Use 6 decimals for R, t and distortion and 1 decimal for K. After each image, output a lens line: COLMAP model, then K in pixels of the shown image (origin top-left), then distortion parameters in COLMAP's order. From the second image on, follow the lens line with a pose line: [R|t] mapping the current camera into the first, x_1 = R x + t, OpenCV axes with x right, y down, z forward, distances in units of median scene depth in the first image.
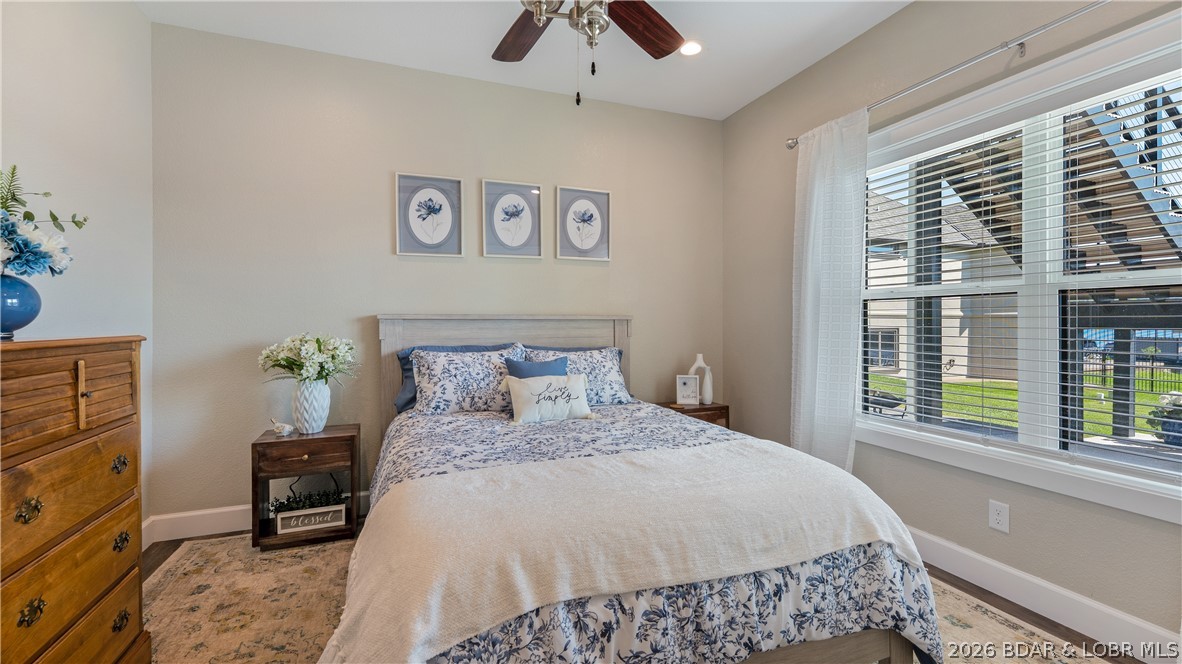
lens RADIAL K [[478.9, 0, 582.2], [0, 478.9, 335.2], [0, 0, 1]] dist [0.003572, -0.000111]
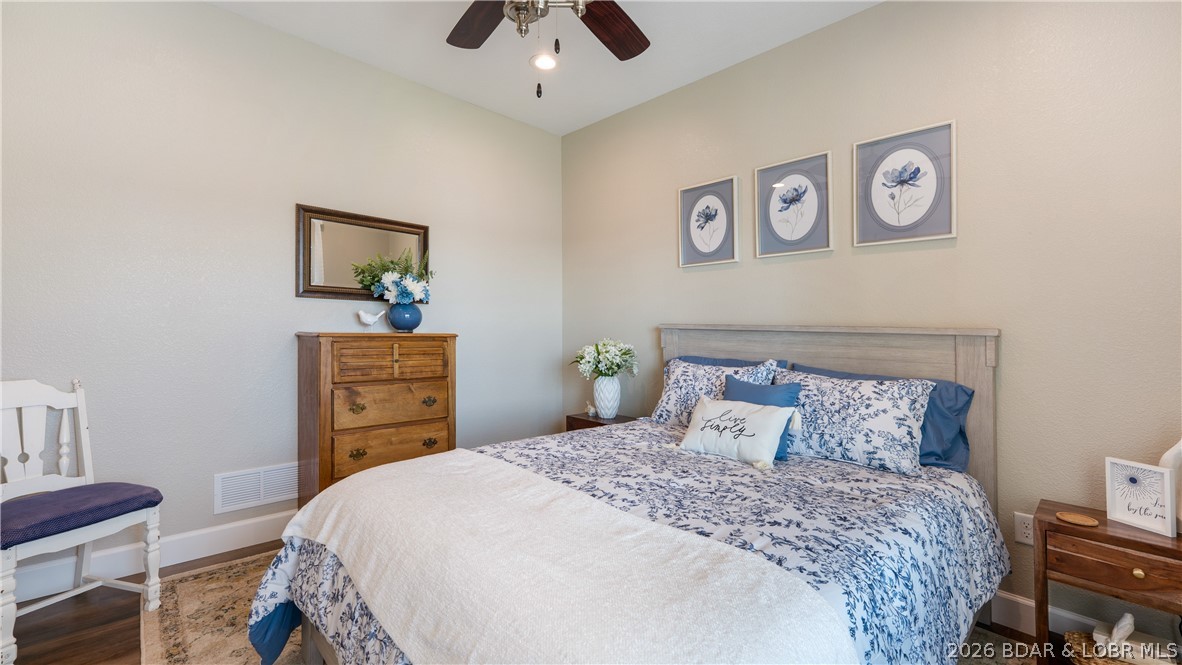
lens RADIAL K [[478.9, 0, 582.2], [0, 478.9, 335.7], [0, 0, 1]] dist [0.003572, -0.000111]
pose [[0.409396, 0.018488, -0.912170, 0.468340], [-0.053779, 0.998545, -0.003898, -0.005079], [0.910771, 0.050651, 0.409794, 0.383647]]
